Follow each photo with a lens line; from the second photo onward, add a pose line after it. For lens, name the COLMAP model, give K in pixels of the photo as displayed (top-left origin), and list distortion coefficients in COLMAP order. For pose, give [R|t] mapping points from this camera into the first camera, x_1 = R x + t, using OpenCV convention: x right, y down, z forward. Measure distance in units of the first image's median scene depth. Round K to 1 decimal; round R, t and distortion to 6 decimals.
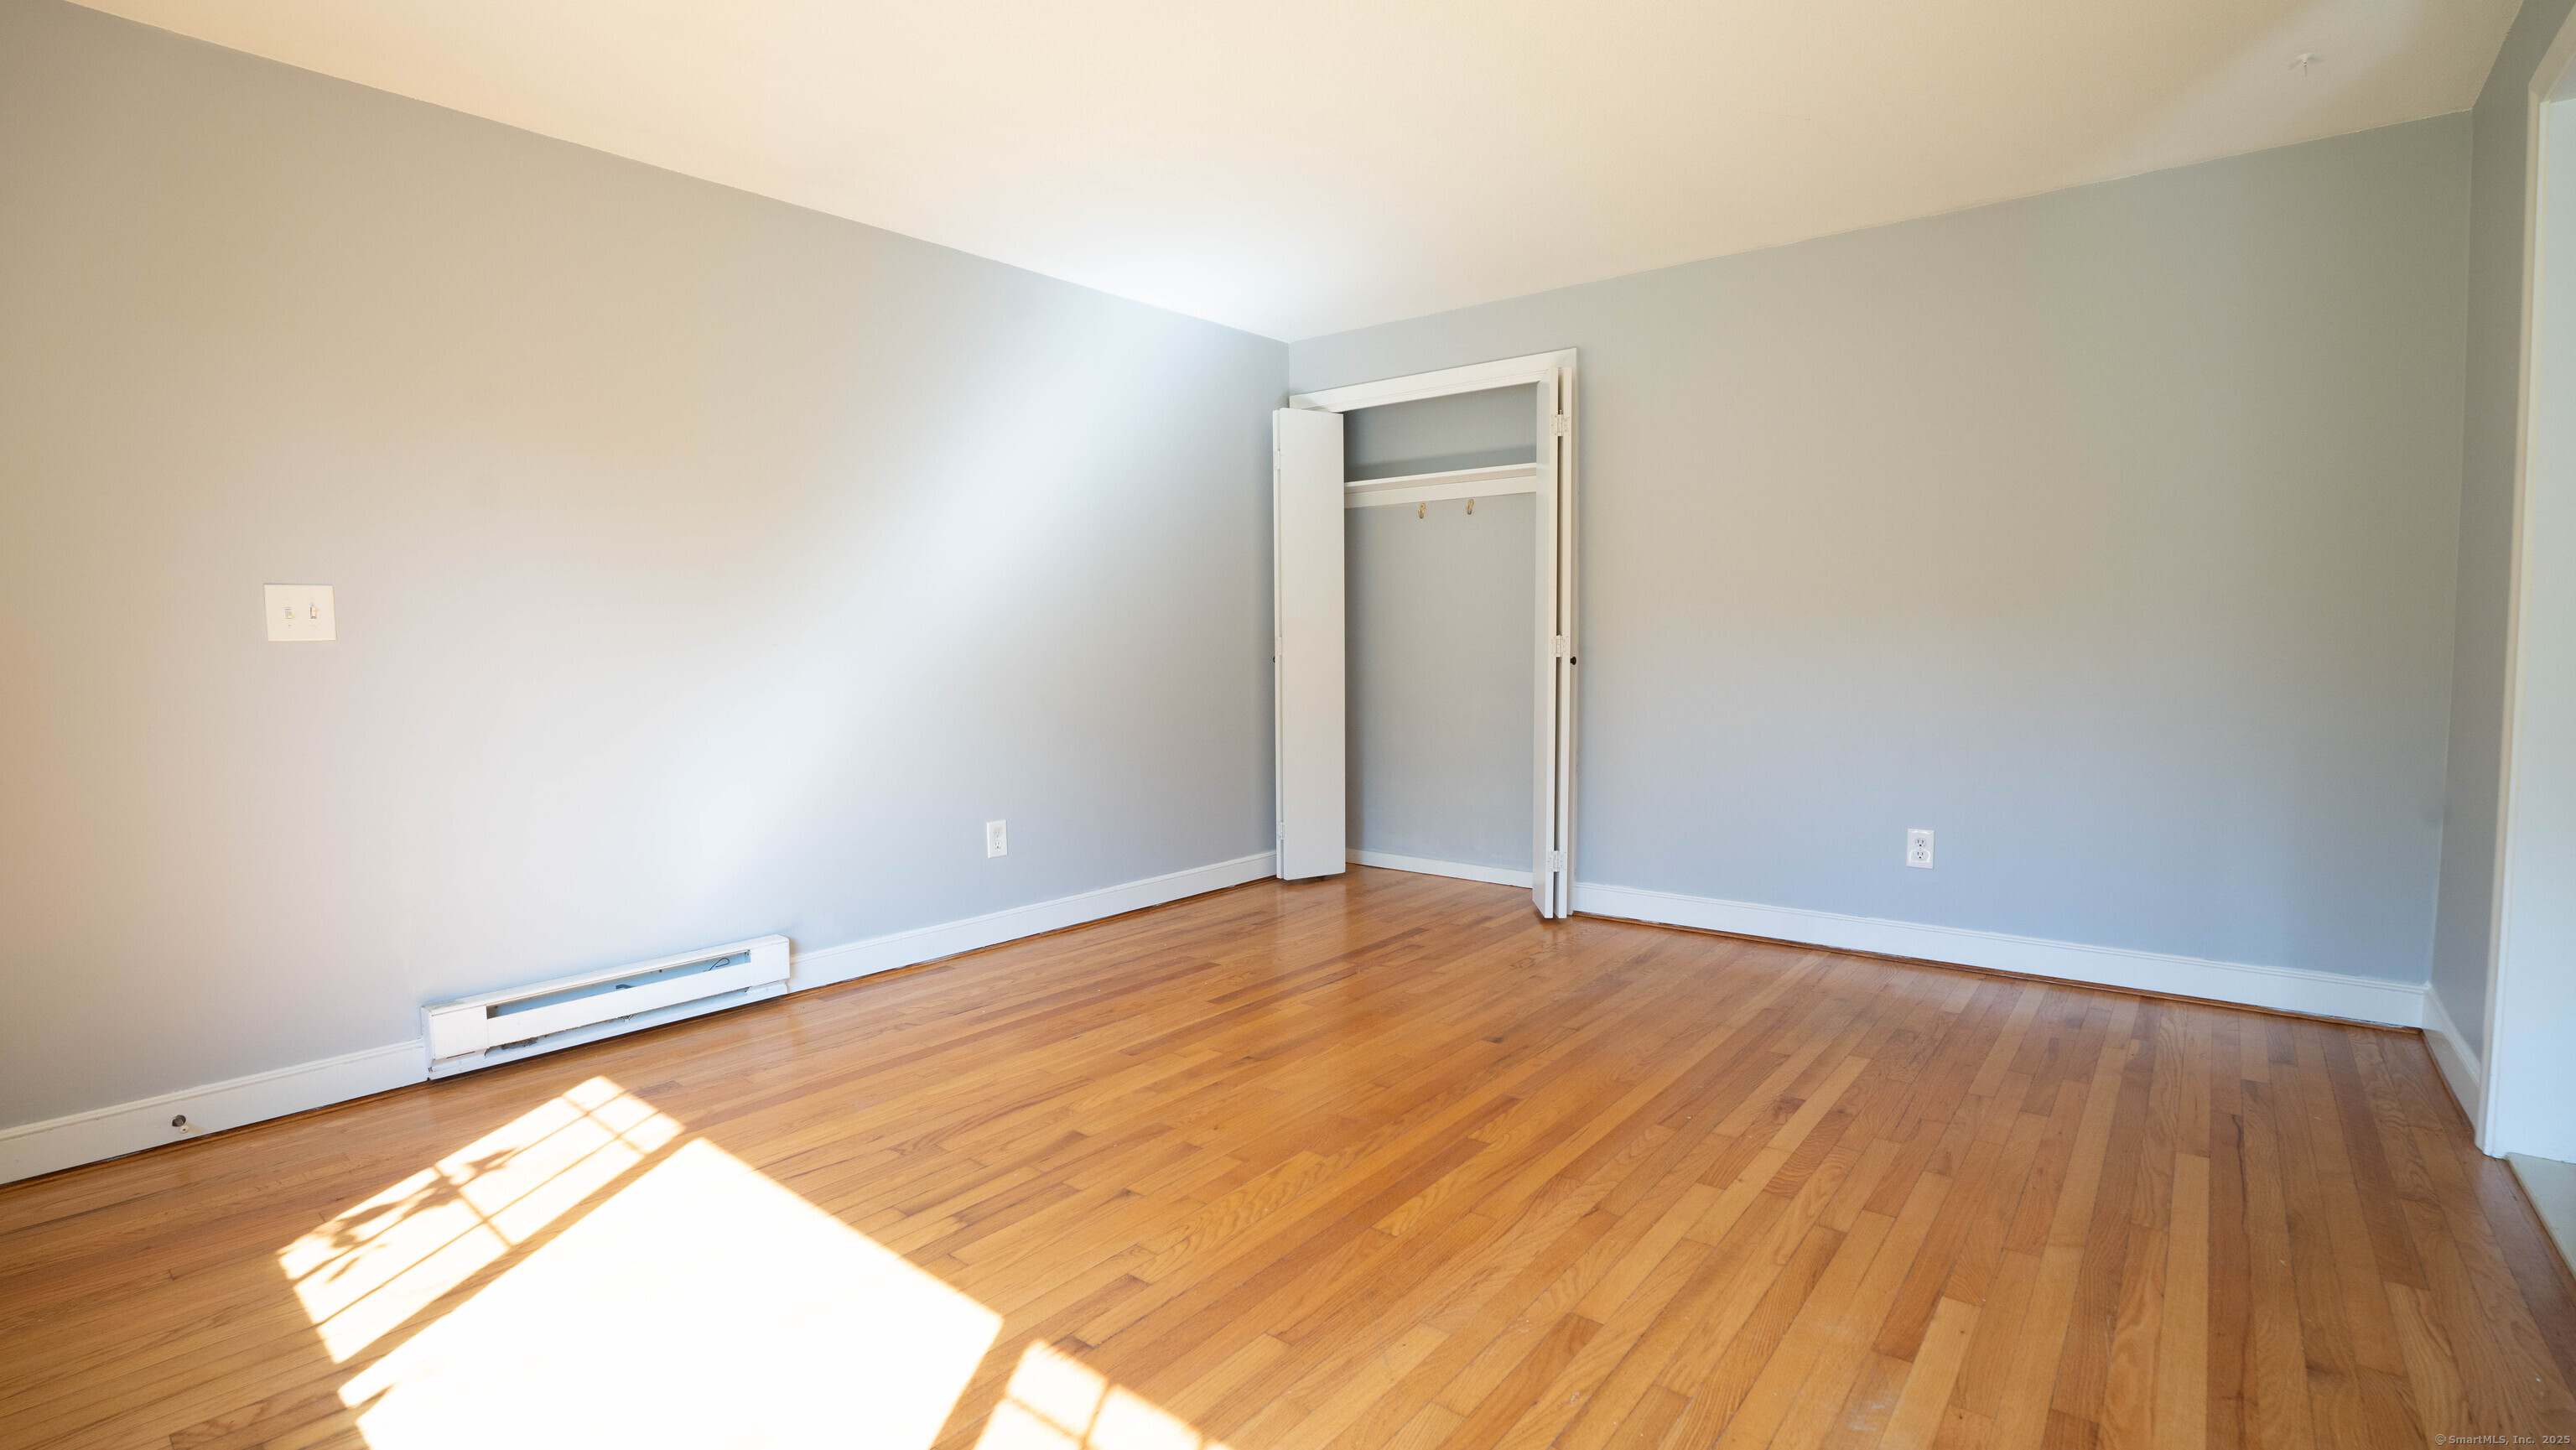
lens RADIAL K [[1184.3, 0, 1284.2], [0, 1184.3, 715.9], [0, 0, 1]] dist [-0.083659, 0.030935]
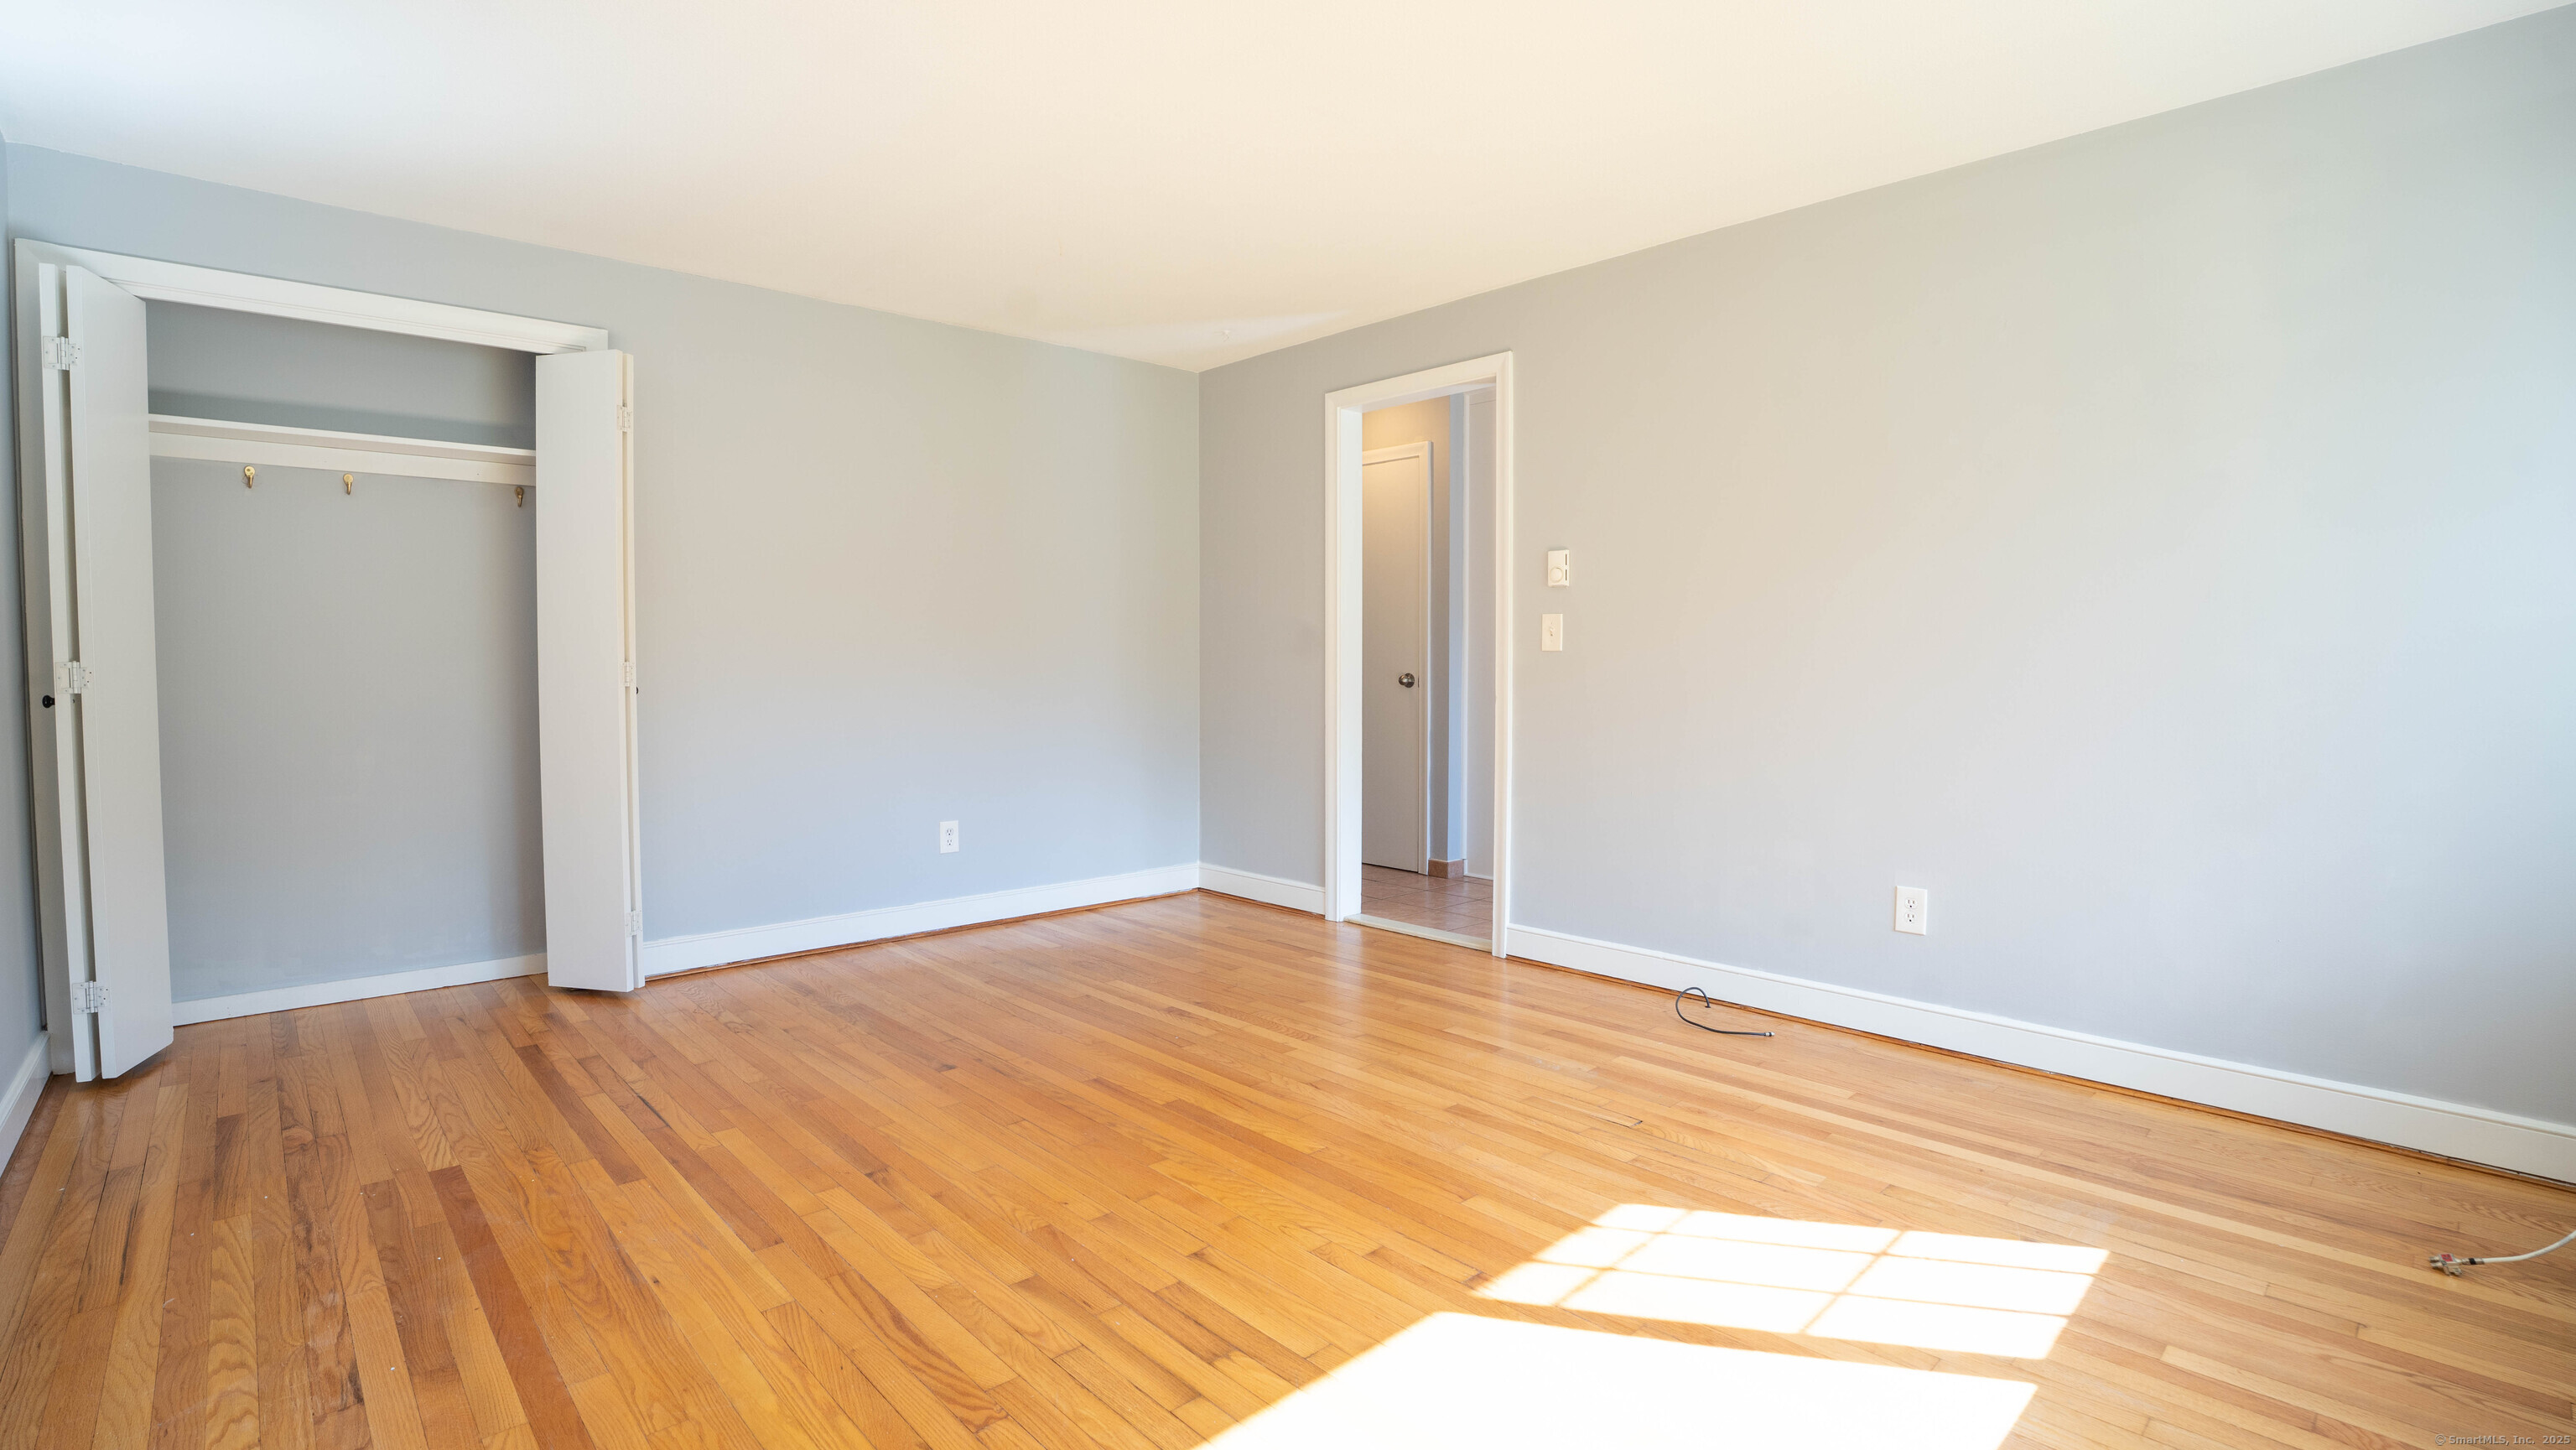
lens RADIAL K [[1184.3, 0, 1284.2], [0, 1184.3, 715.9], [0, 0, 1]] dist [-0.083659, 0.030935]
pose [[0.141157, -0.035865, 0.989337, -0.768974], [0.063689, 0.997602, 0.027078, -0.029449], [-0.987936, 0.059188, 0.143103, 0.578356]]
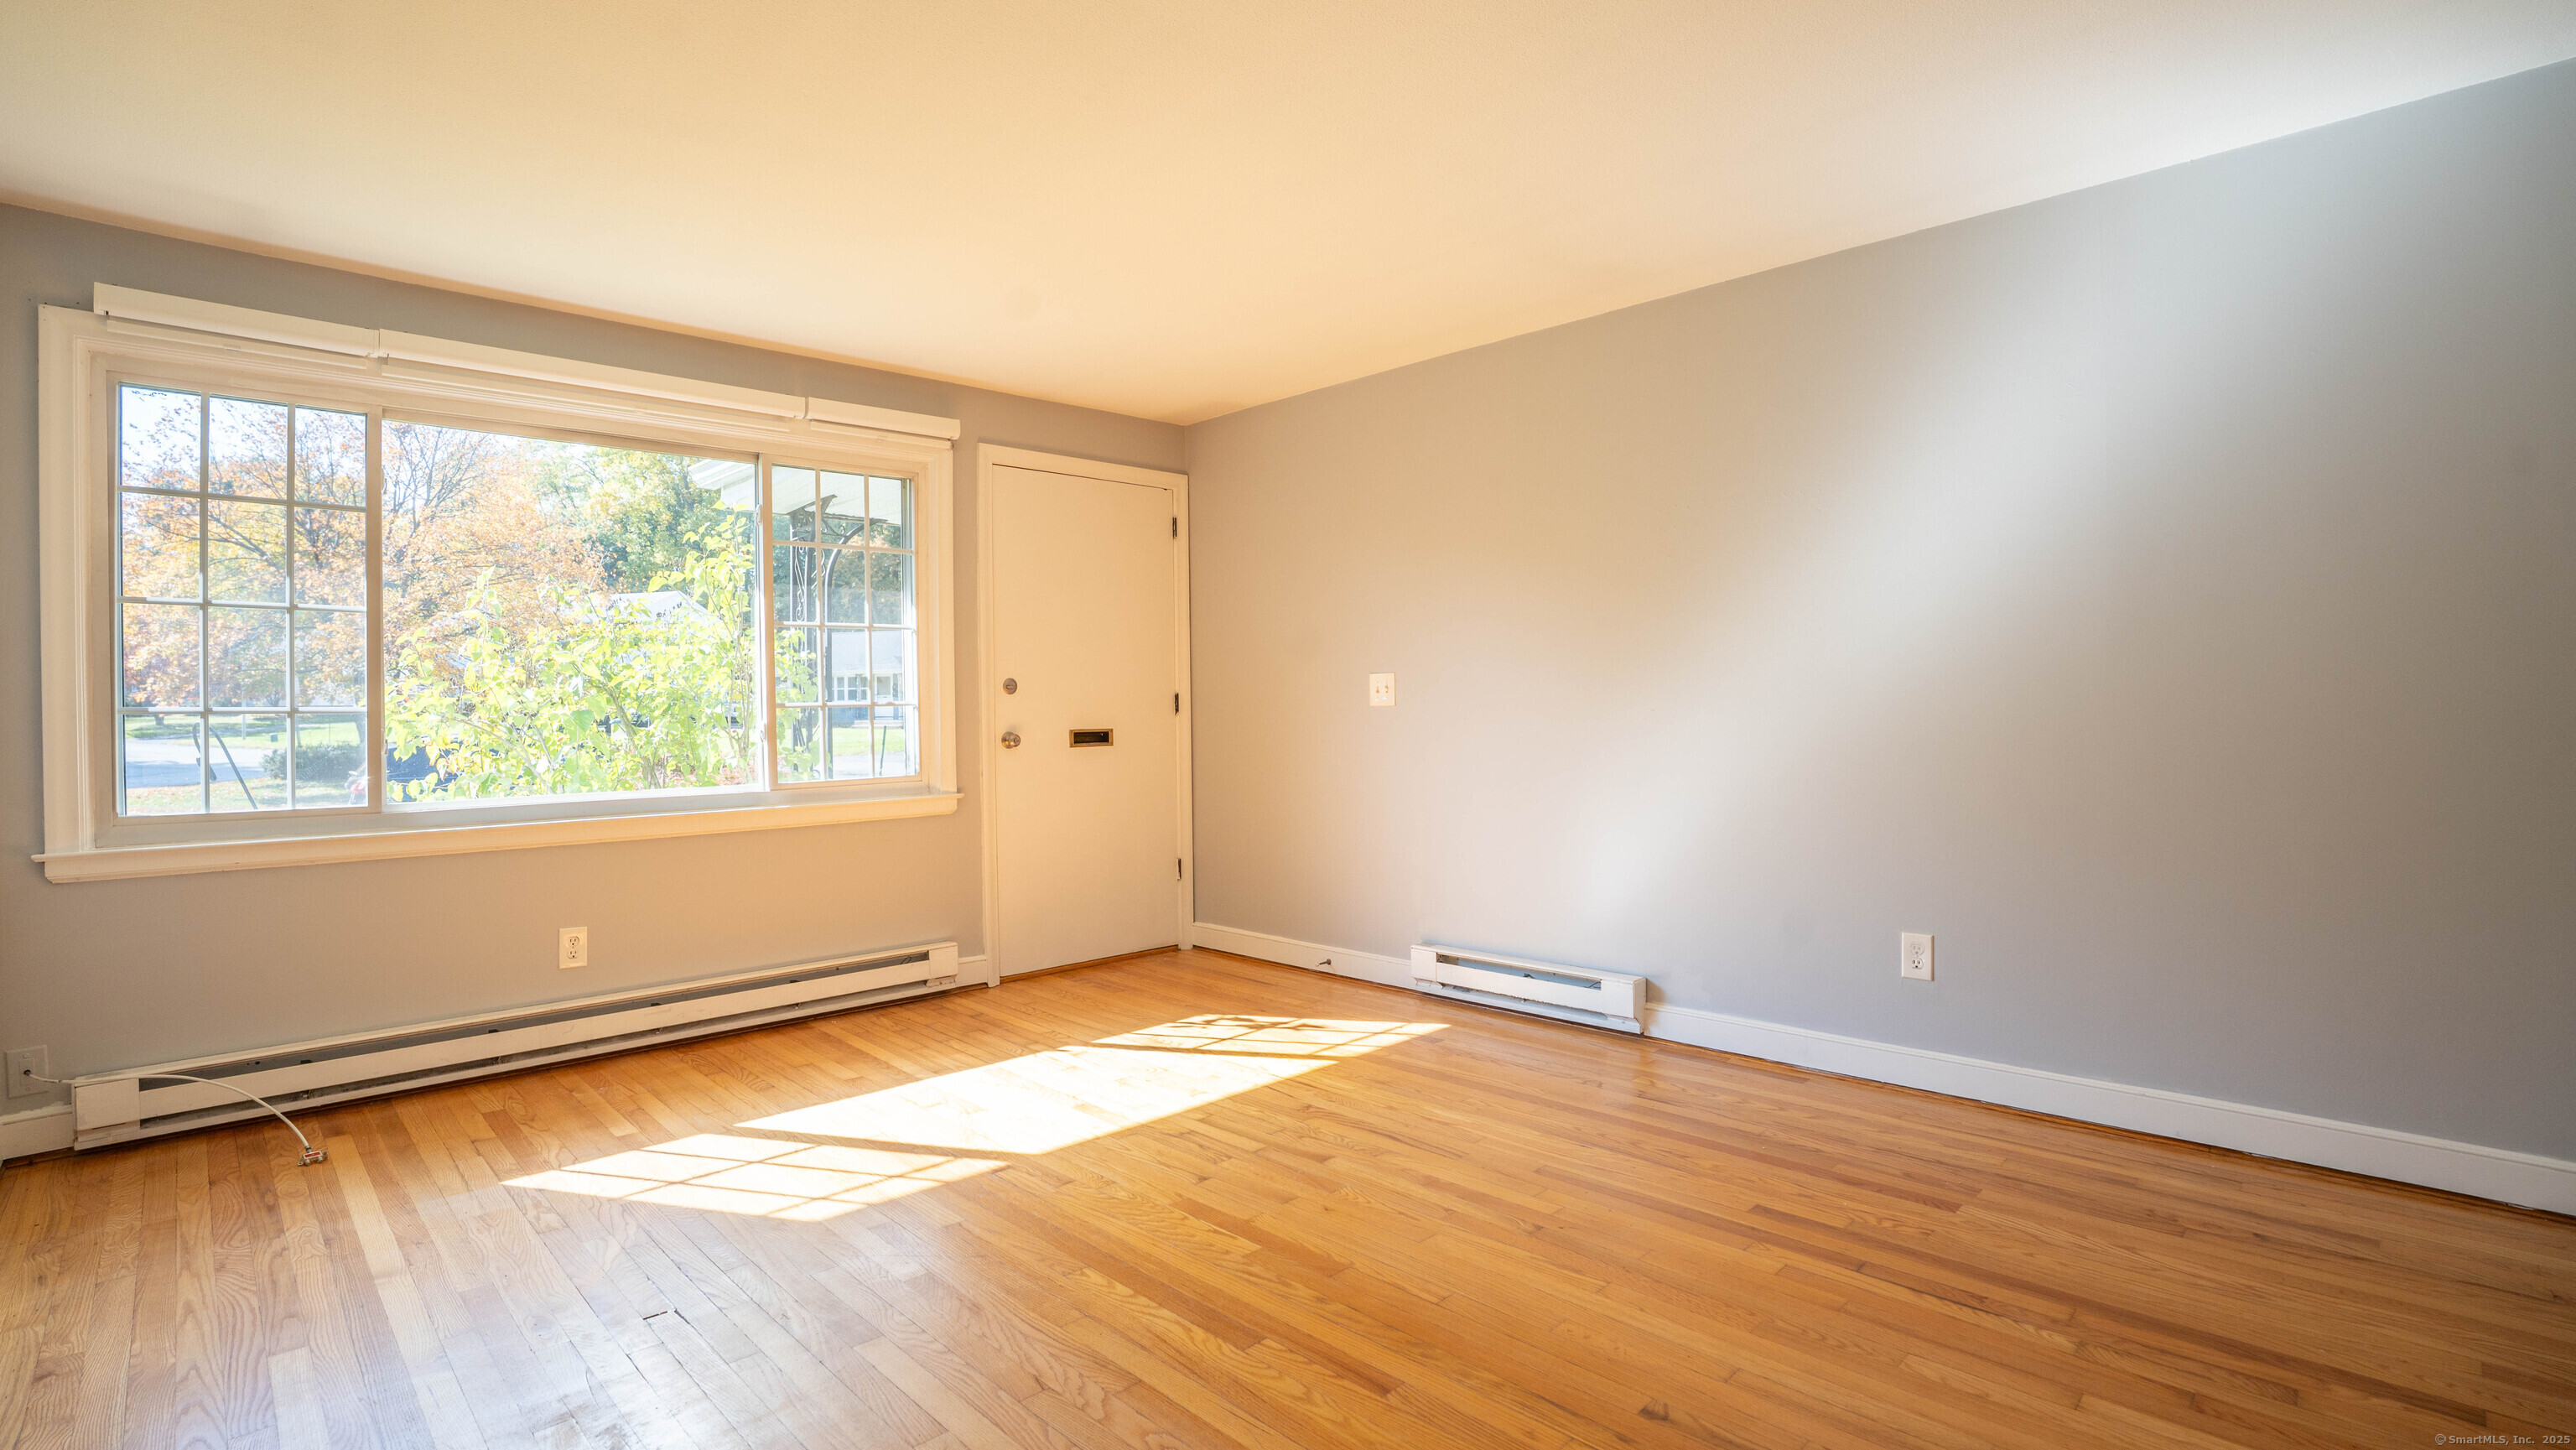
lens RADIAL K [[1184.3, 0, 1284.2], [0, 1184.3, 715.9], [0, 0, 1]] dist [-0.083659, 0.030935]
pose [[-0.109791, 0.016722, -0.993814, 0.777812], [-0.050953, 0.998449, 0.022429, -0.071731], [0.992648, 0.053100, -0.108768, 0.888479]]
